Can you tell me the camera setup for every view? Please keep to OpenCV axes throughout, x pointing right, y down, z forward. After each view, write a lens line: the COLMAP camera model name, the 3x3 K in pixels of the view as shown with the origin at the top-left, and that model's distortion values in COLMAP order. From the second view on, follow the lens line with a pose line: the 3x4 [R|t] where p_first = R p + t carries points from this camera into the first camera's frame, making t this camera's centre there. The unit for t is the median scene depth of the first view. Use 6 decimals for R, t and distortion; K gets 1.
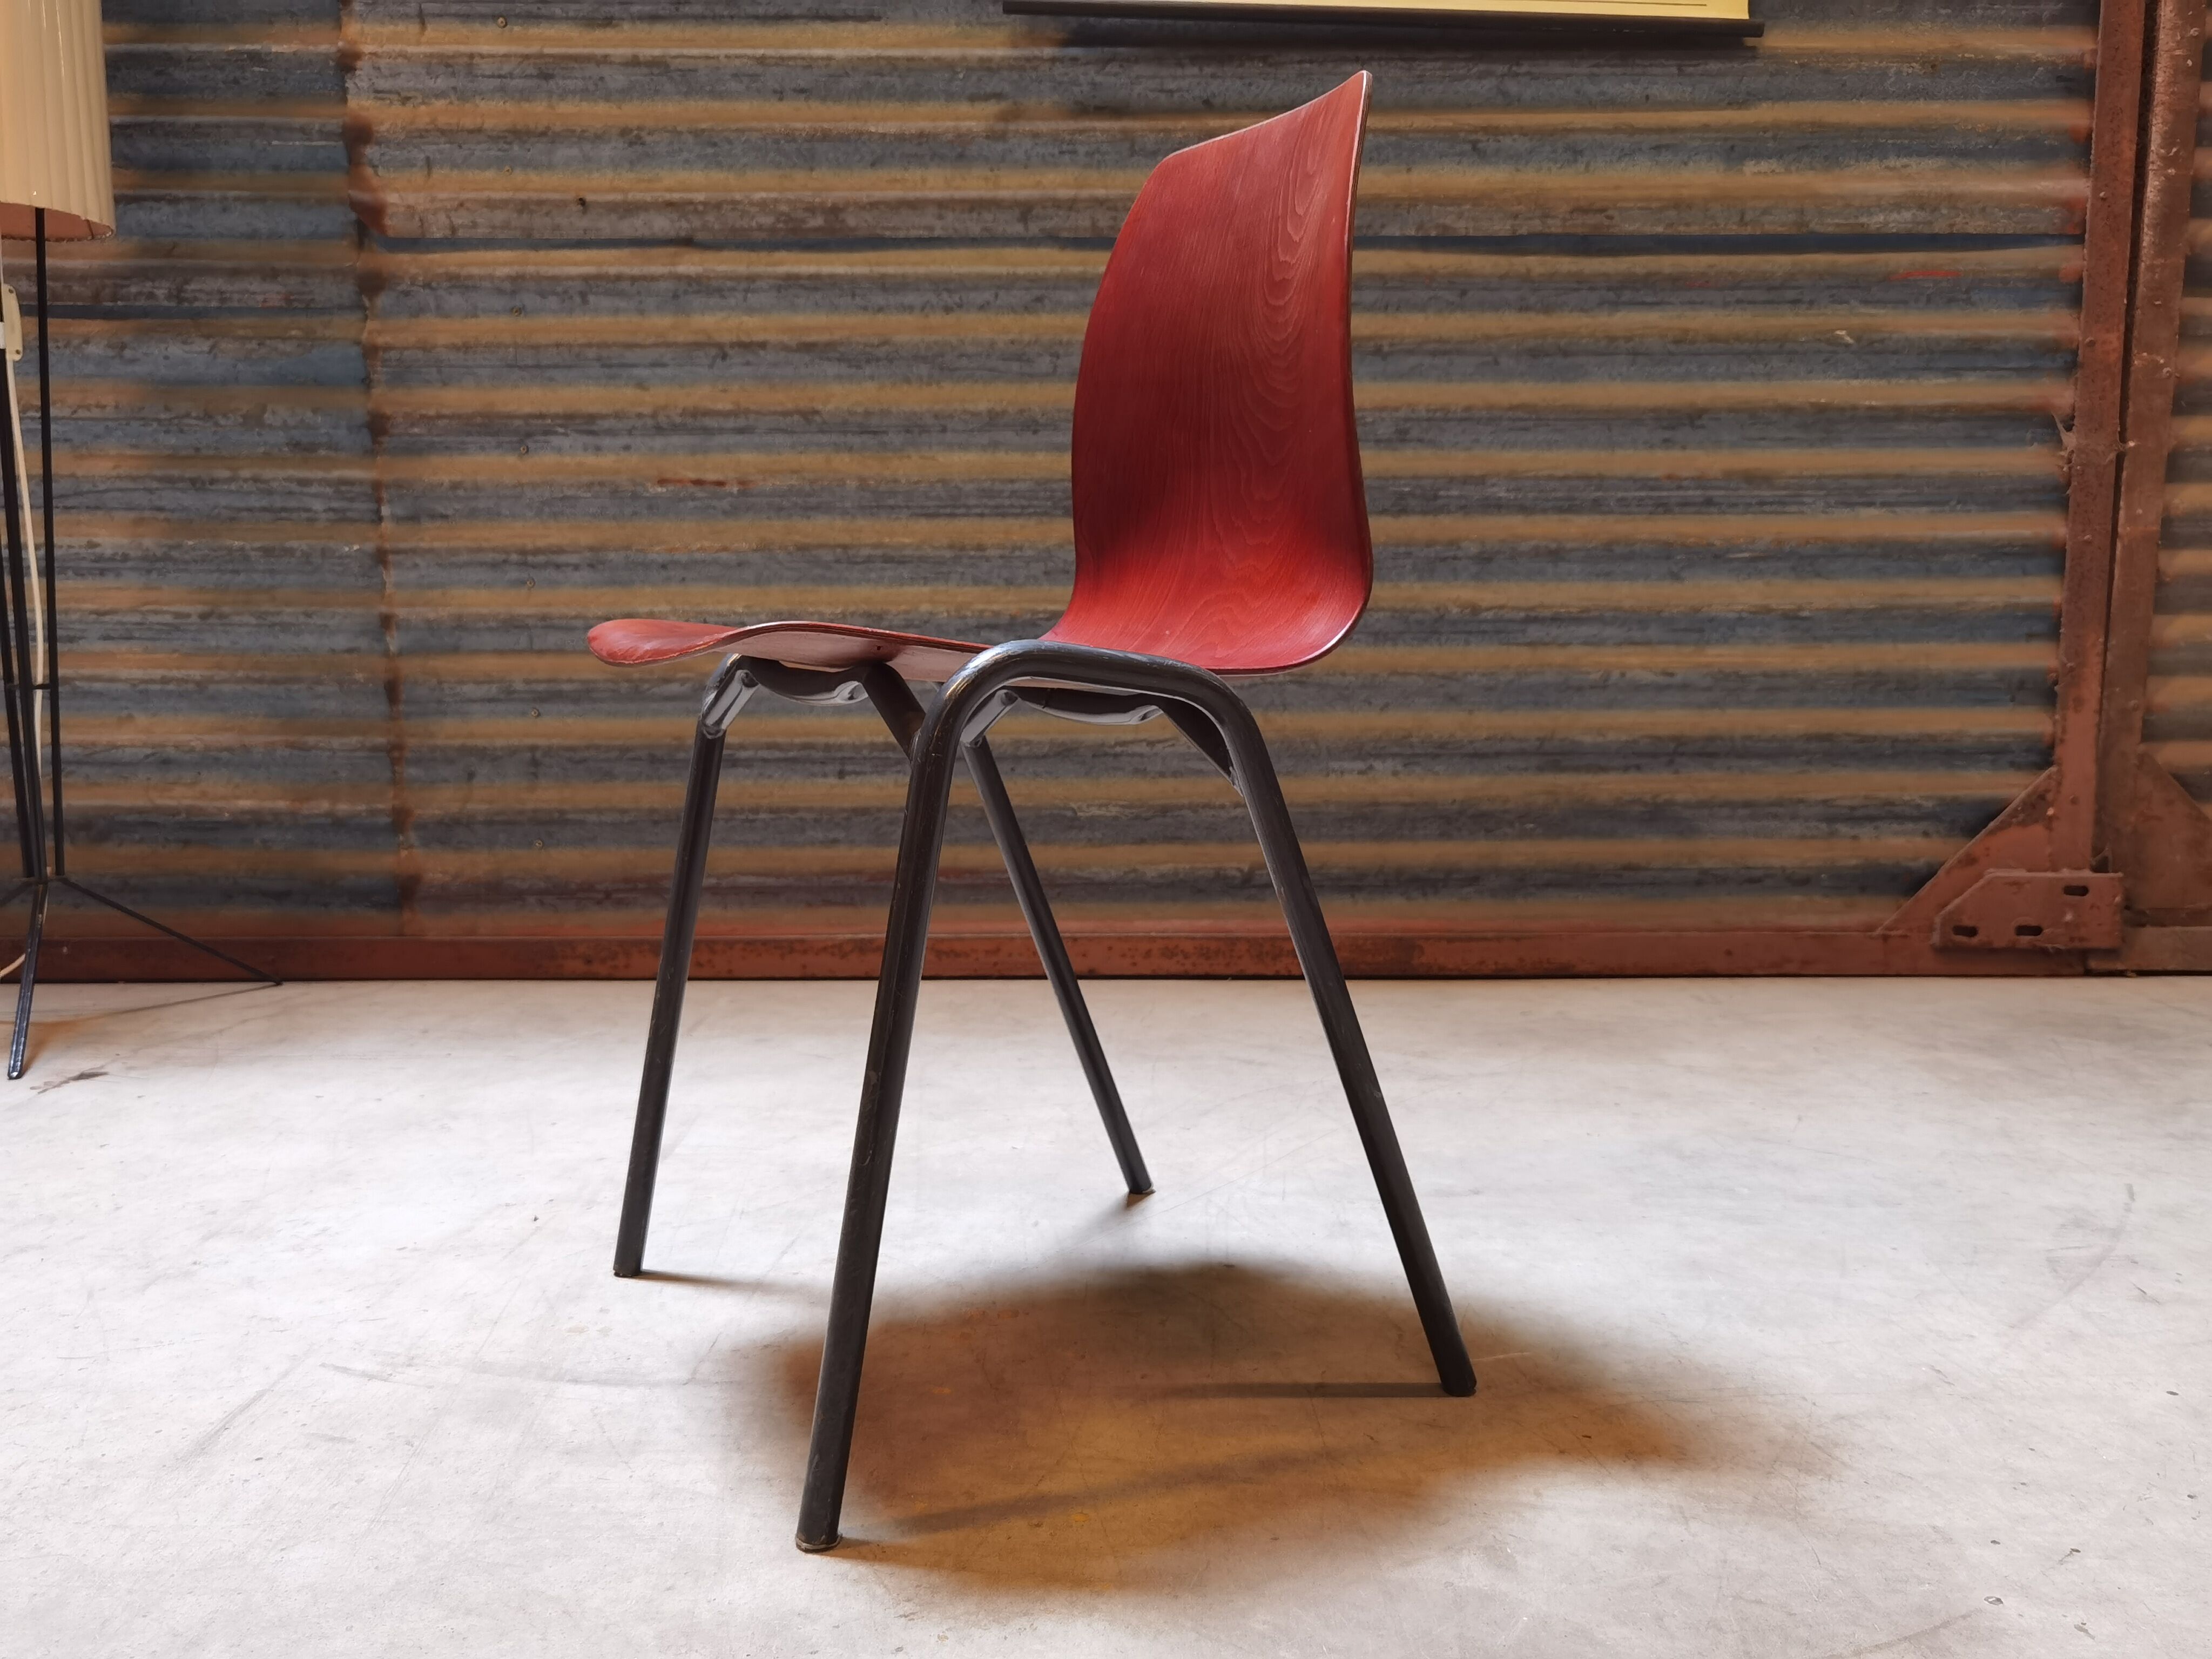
lens RADIAL K [[1873.4, 0, 1102.4], [0, 1873.4, 839.1], [0, 0, 1]] dist [-0.022975, 0.091897]
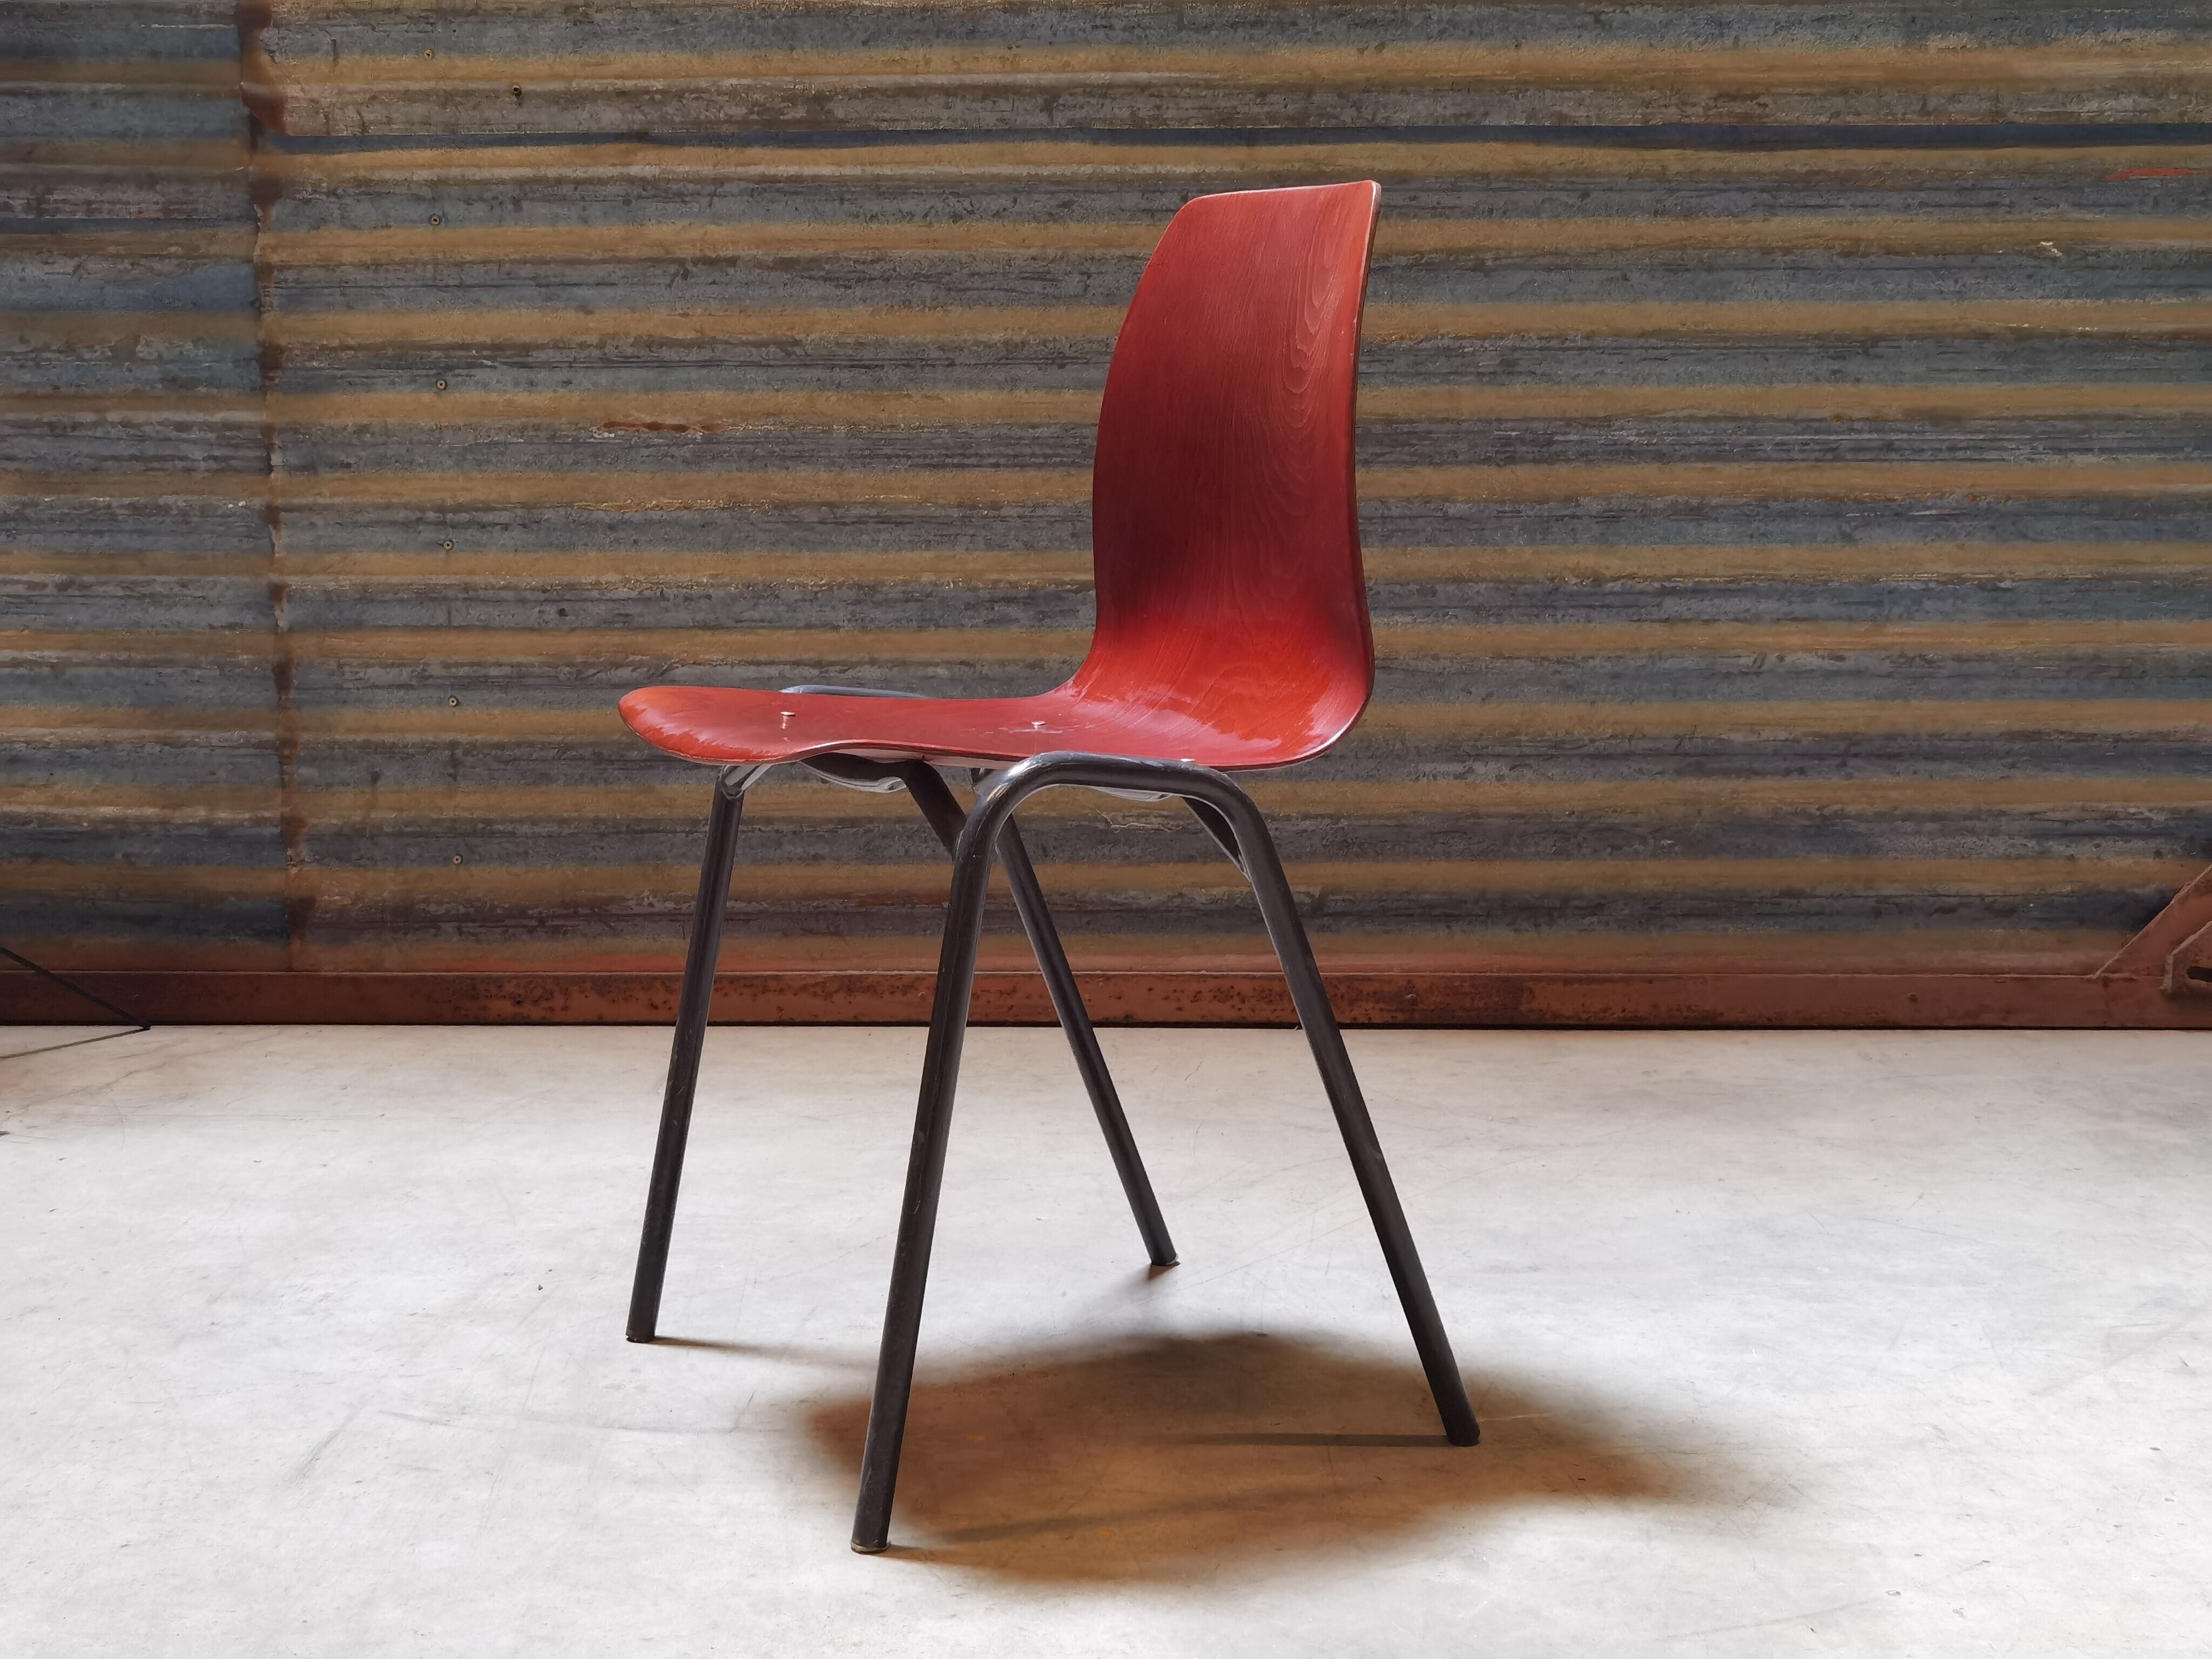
lens RADIAL K [[3138.2, 0, 1091.7], [0, 3138.2, 834.4], [0, 0, 1]] dist [-0.008523, 0.000000]
pose [[0.999753, 0.003905, -0.021861, 0.008293], [-0.003376, 0.999702, 0.024189, -0.044315], [0.021949, -0.024110, 0.999468, -0.382826]]
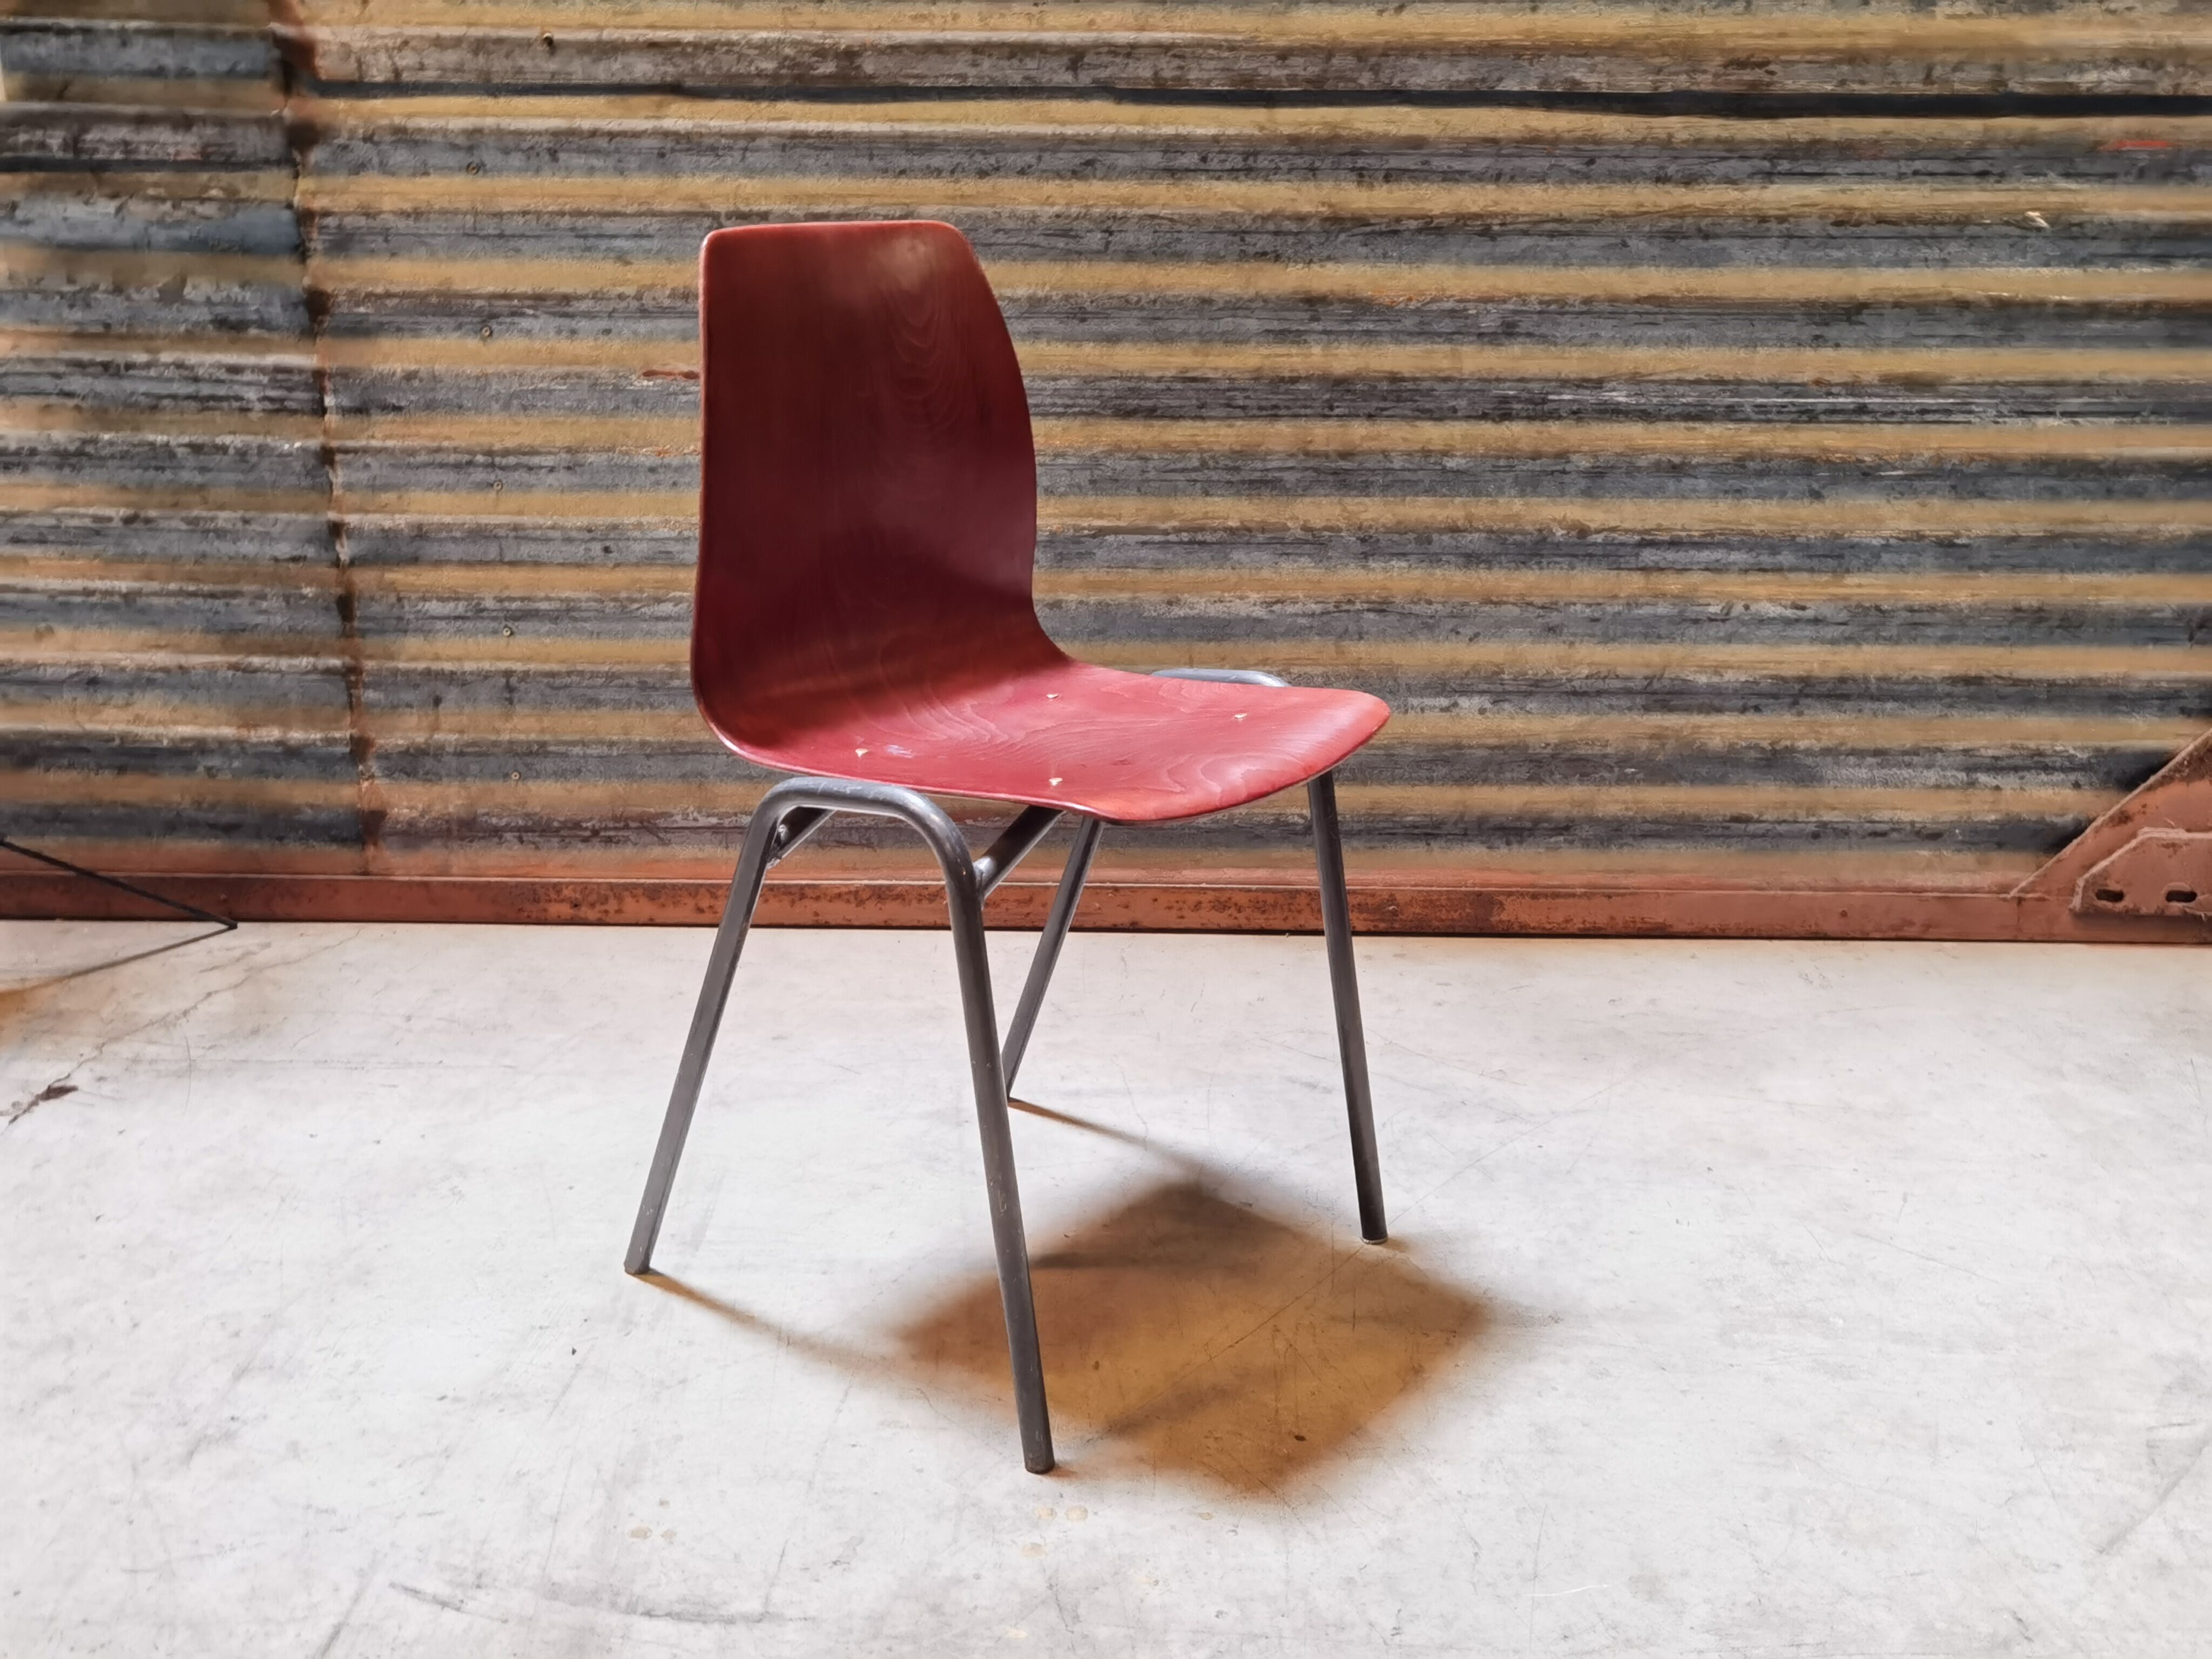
lens RADIAL K [[2219.5, 0, 1092.0], [0, 2219.5, 827.1], [0, 0, 1]] dist [0.010153, 0.000000]
pose [[0.999853, 0.017117, -0.000189, -0.027398], [-0.016786, 0.982585, 0.185054, -0.178050], [0.003353, -0.185024, 0.982728, -0.043427]]
